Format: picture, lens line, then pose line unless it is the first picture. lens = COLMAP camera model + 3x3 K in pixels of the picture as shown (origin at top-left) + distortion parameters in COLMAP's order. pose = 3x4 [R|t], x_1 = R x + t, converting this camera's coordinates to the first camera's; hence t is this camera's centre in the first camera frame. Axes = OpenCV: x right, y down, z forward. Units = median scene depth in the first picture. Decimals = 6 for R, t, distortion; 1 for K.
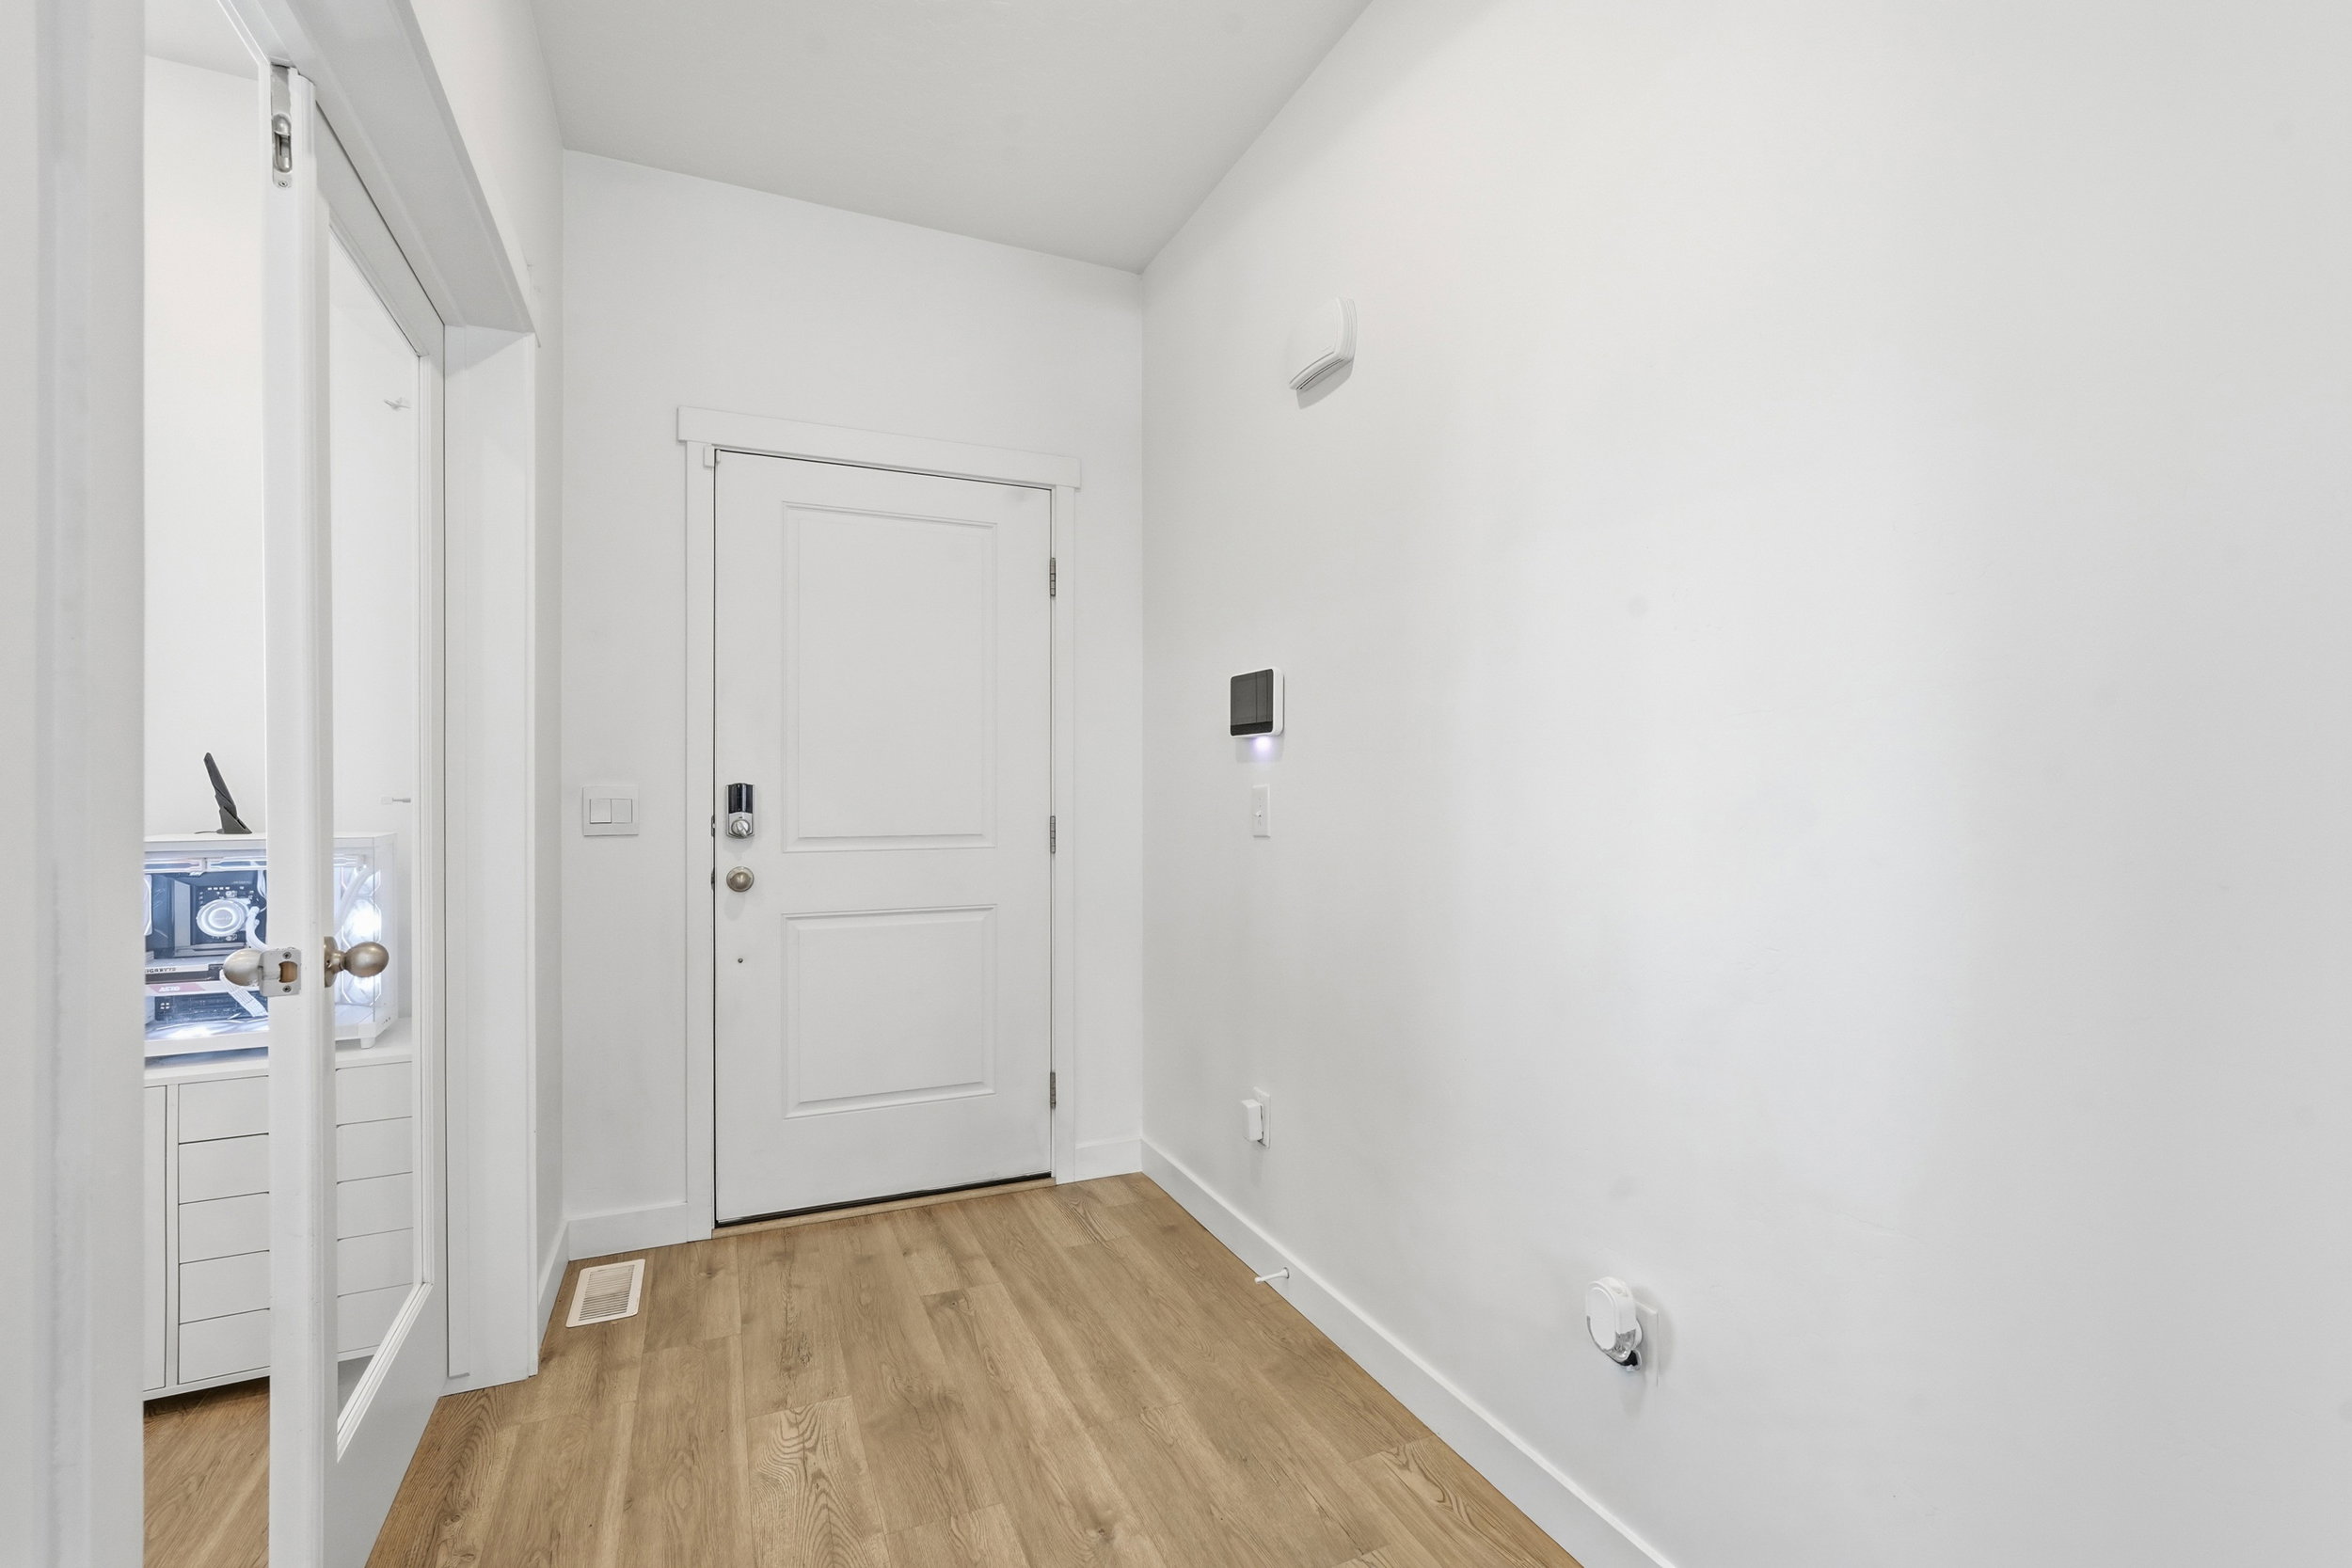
lens RADIAL K [[1055.2, 0, 1169.6], [0, 1055.2, 786.7], [0, 0, 1]] dist [-0.018426, 0.006028]
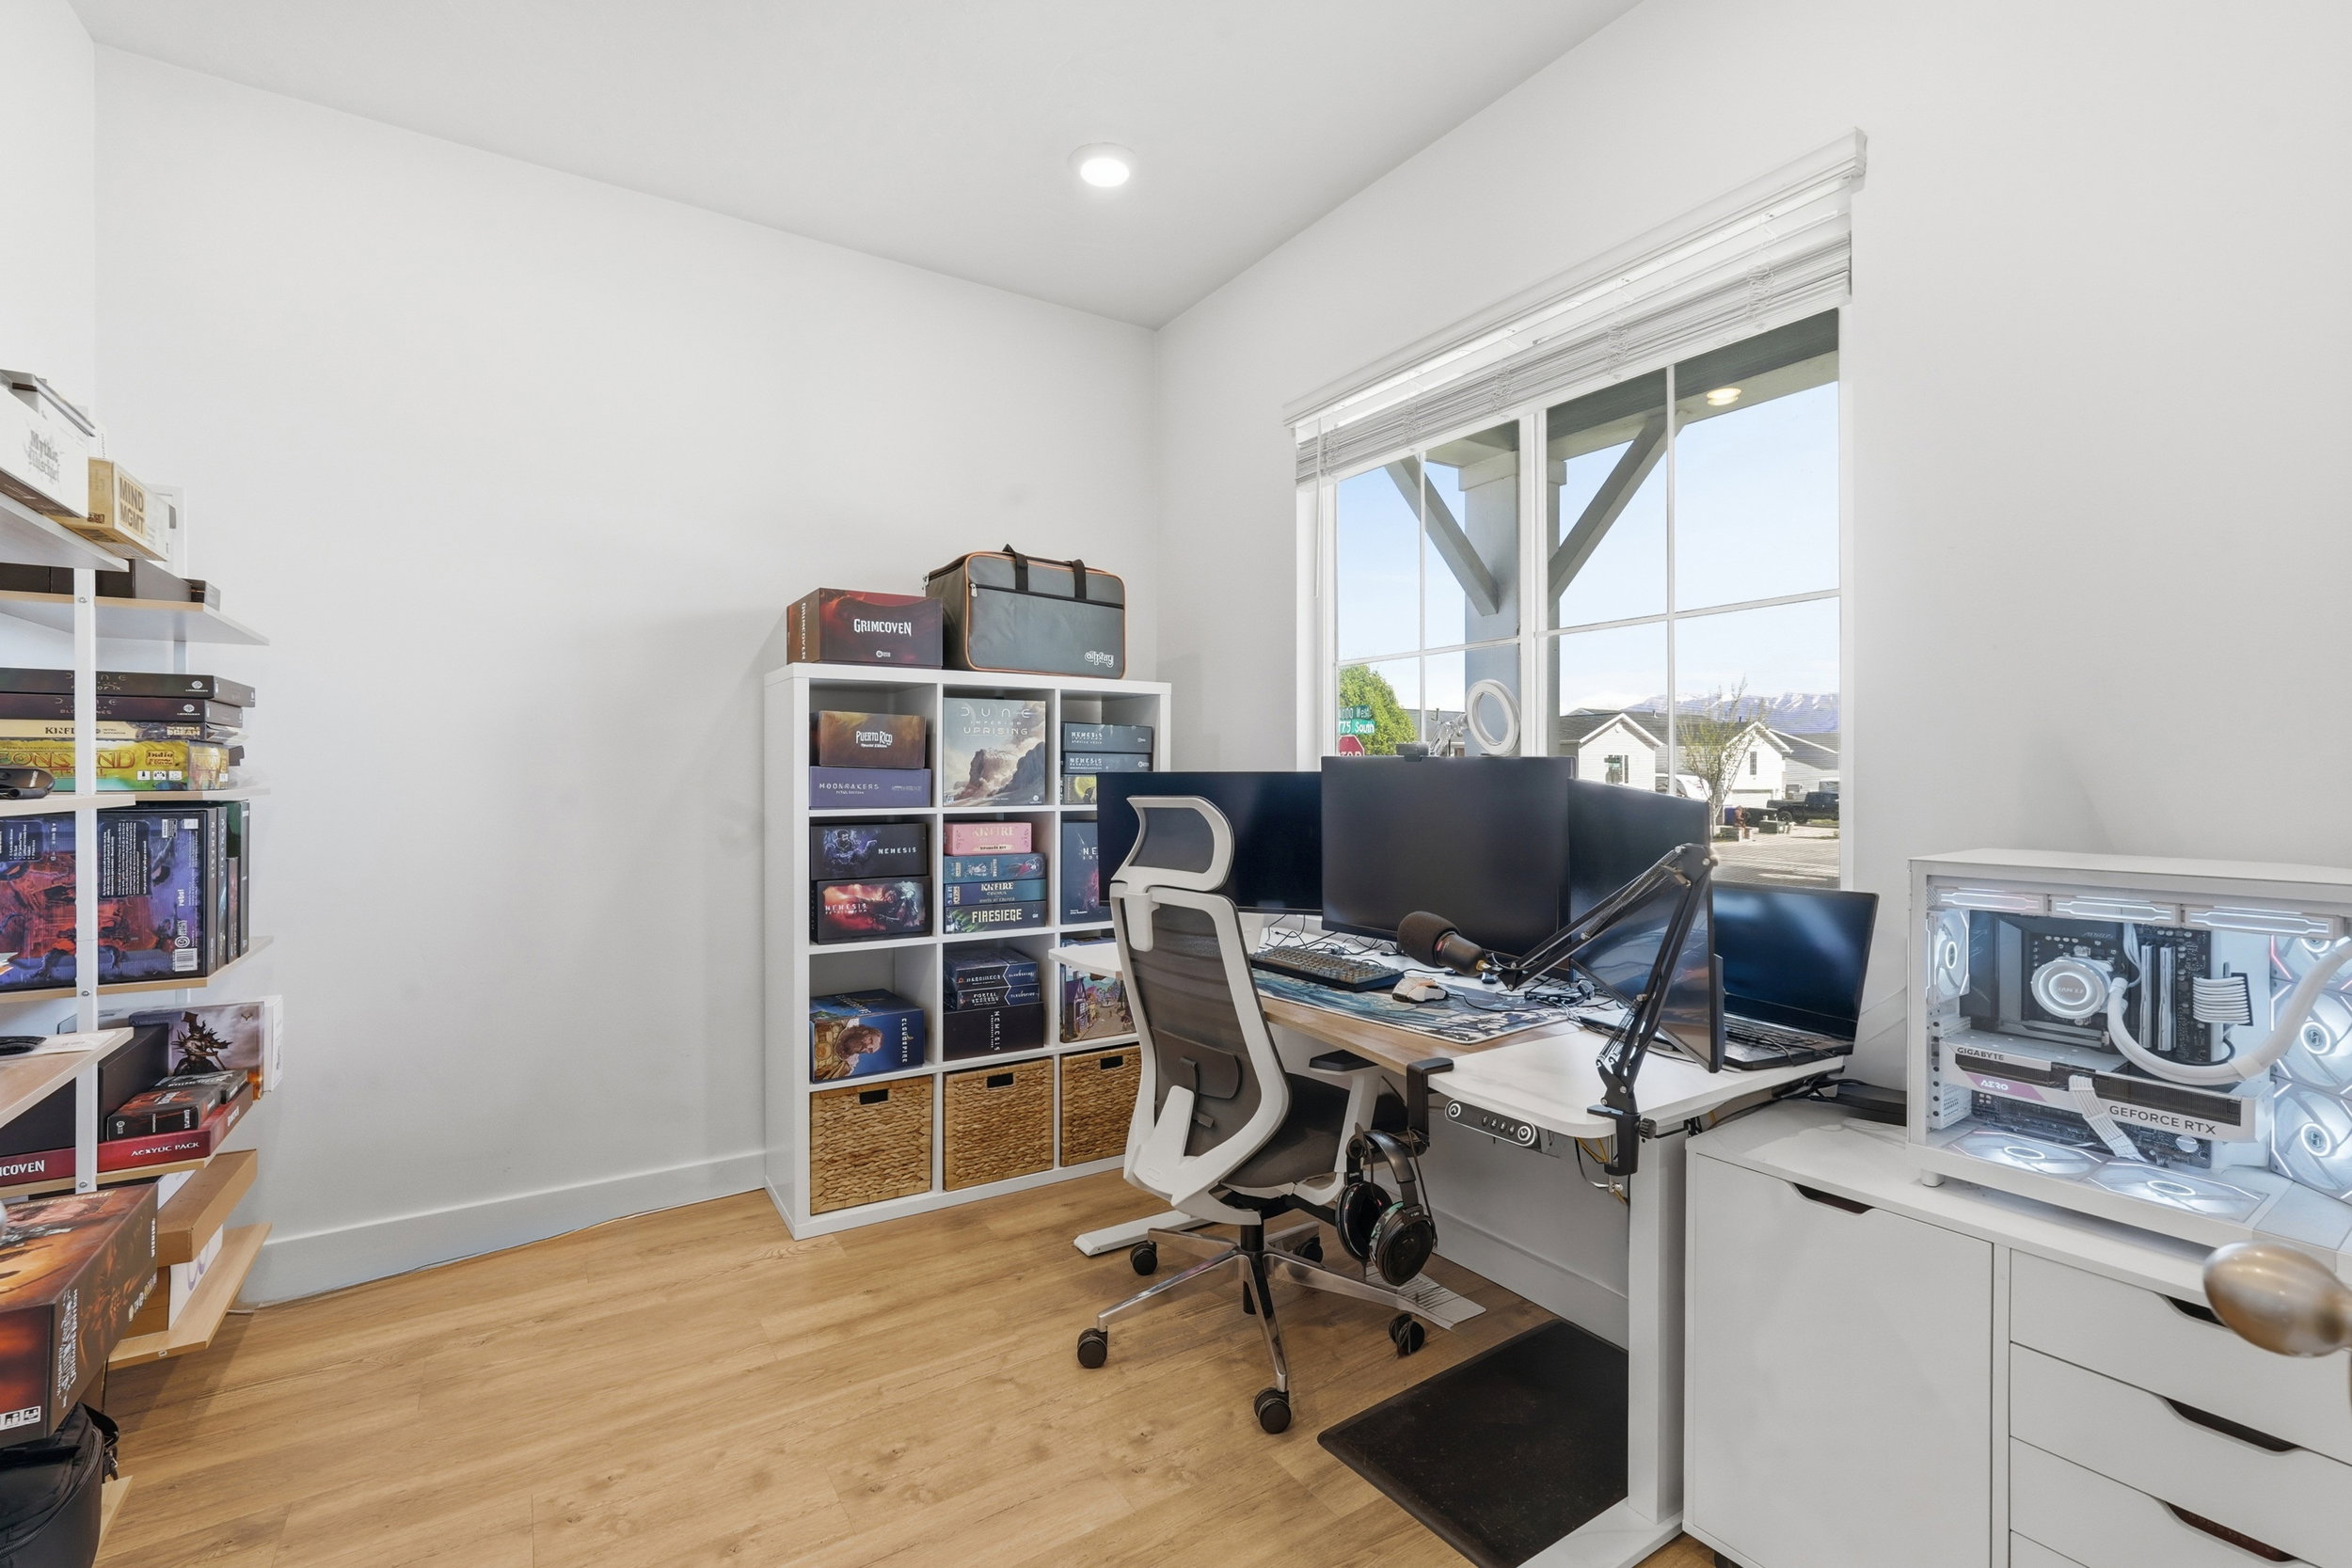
lens RADIAL K [[1055.2, 0, 1169.2], [0, 1055.2, 781.2], [0, 0, 1]] dist [-0.018426, 0.006028]
pose [[0.170098, -0.000134, -0.985427, -0.231002], [0.003698, 0.999993, 0.000502, -0.002319], [0.985420, -0.003730, 0.170097, 0.216471]]
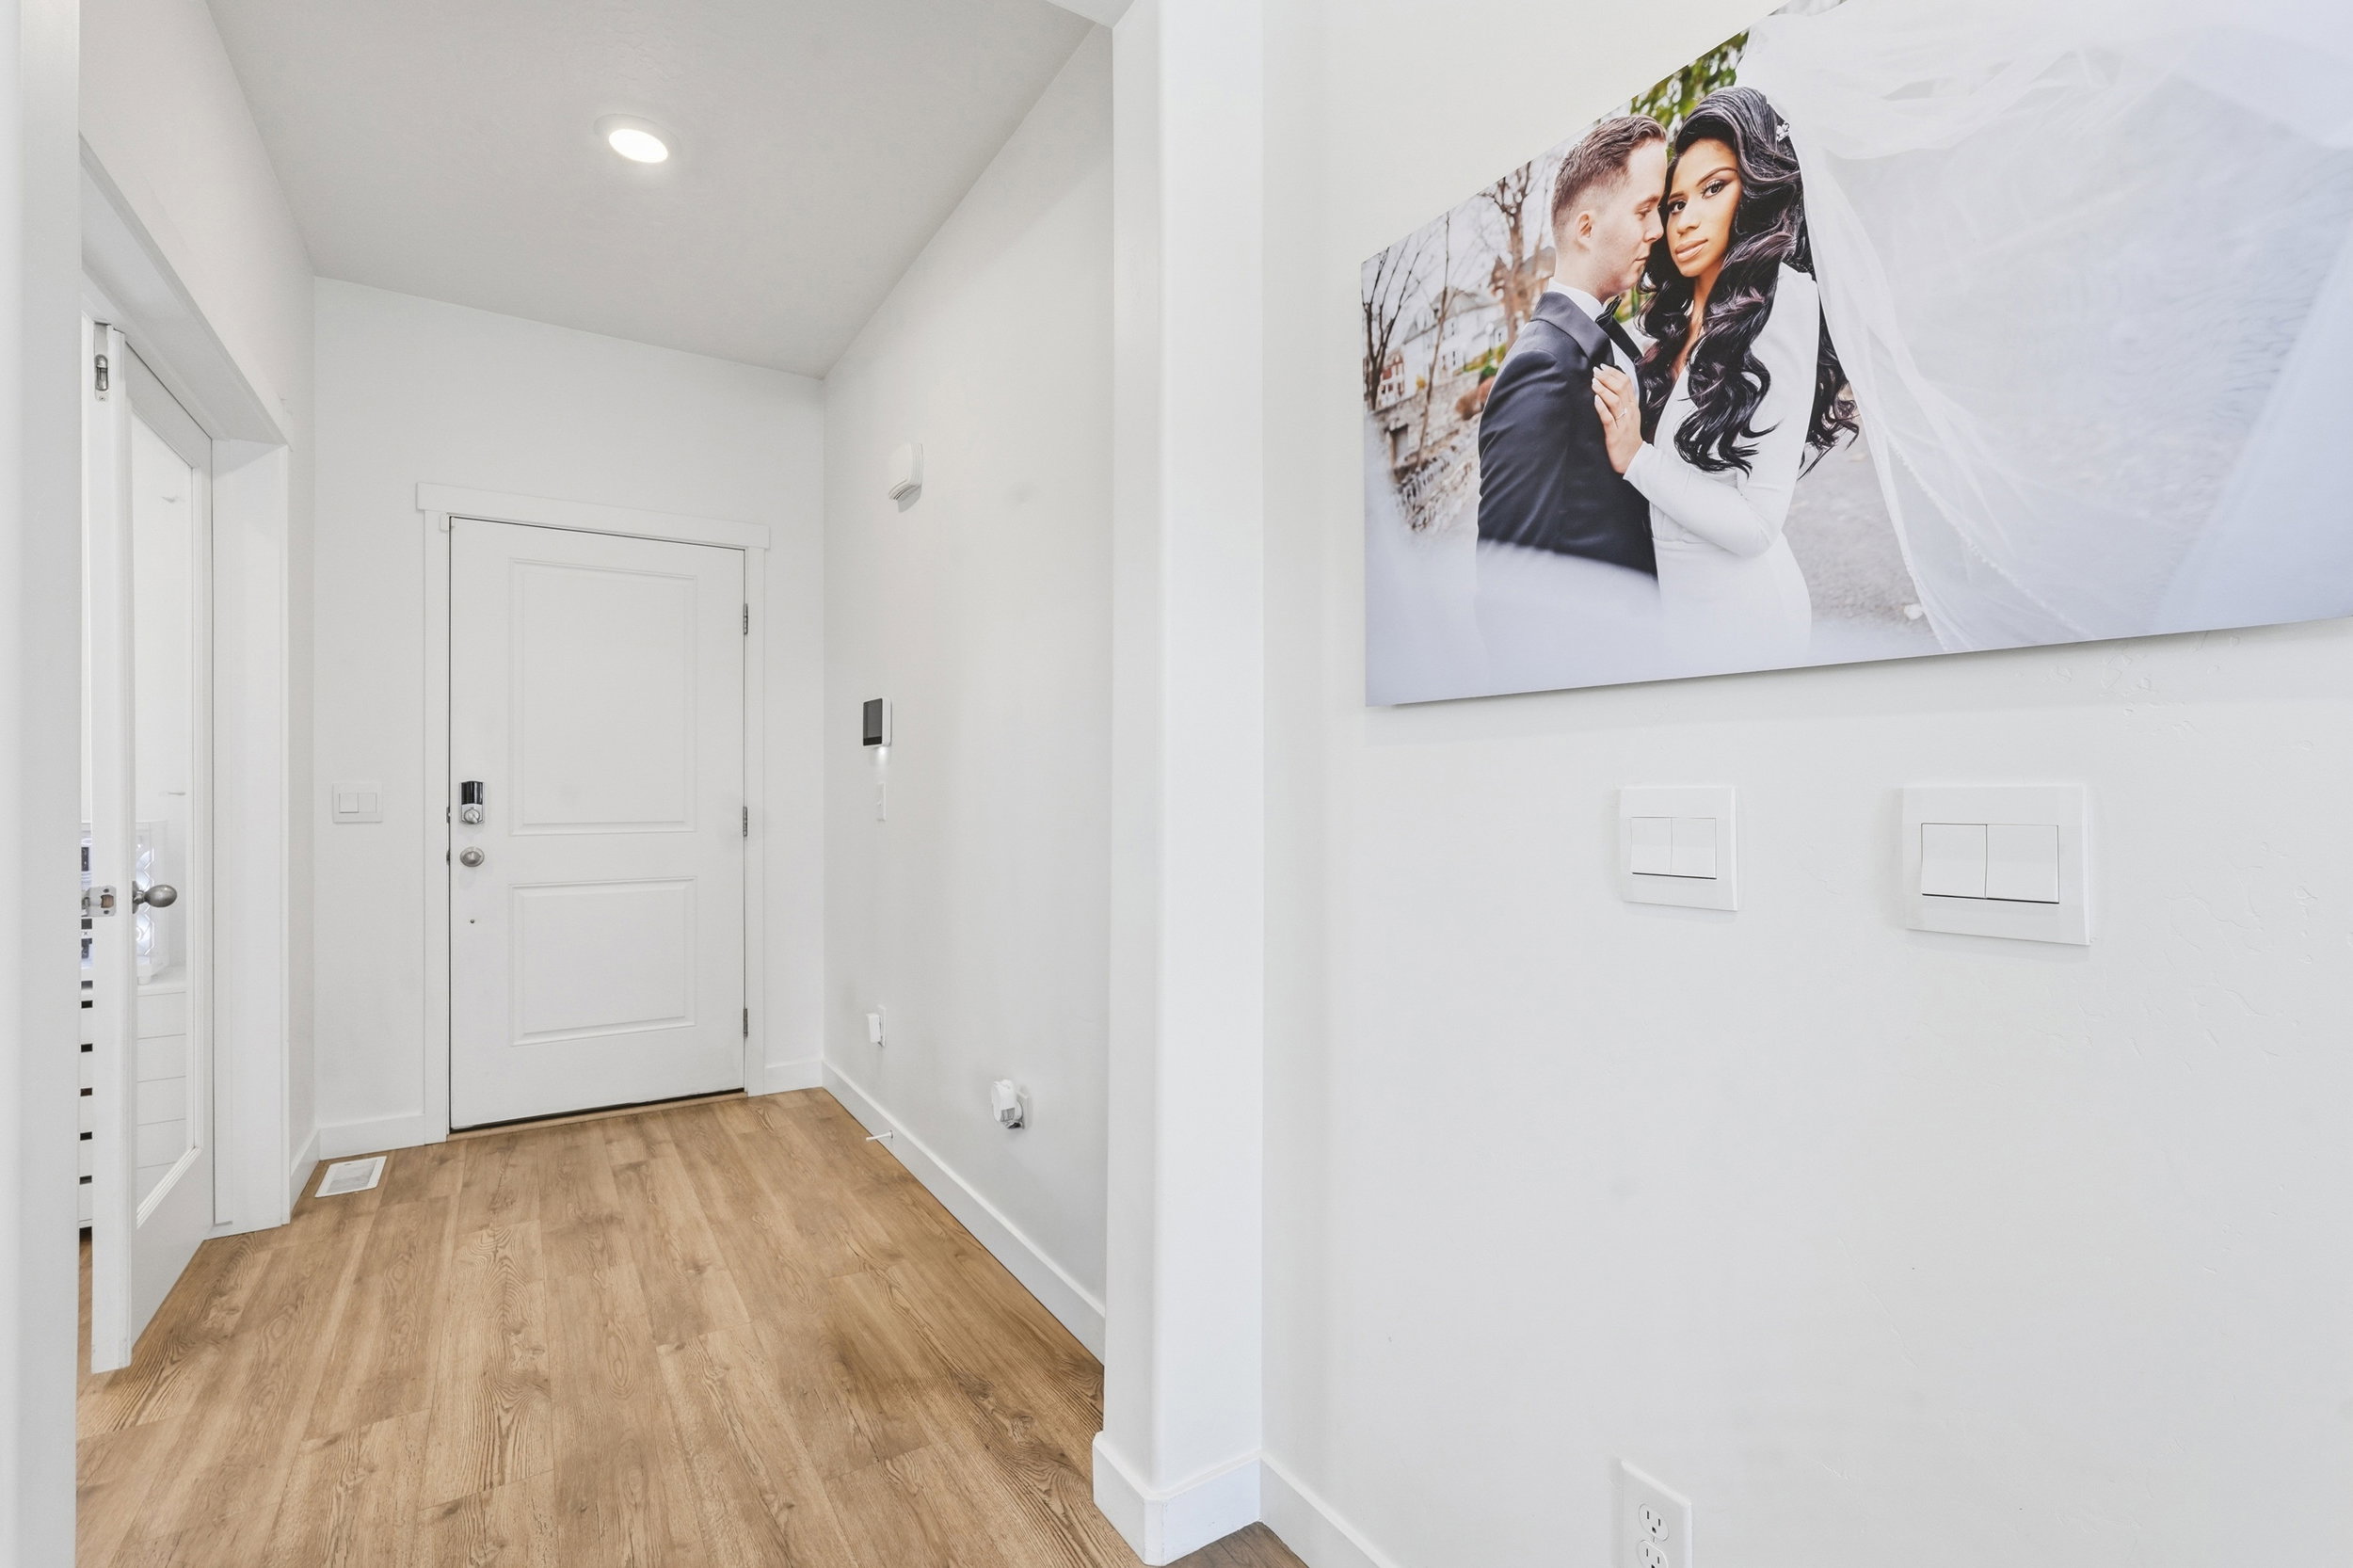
lens RADIAL K [[1055.8, 0, 1186.3], [0, 1055.8, 784.0], [0, 0, 1]] dist [-0.018426, 0.006028]
pose [[0.987463, 0.000191, 0.157850, 0.324419], [-0.000171, 1.000000, -0.000138, 0.000589], [-0.157850, 0.000109, 0.987463, -0.510144]]
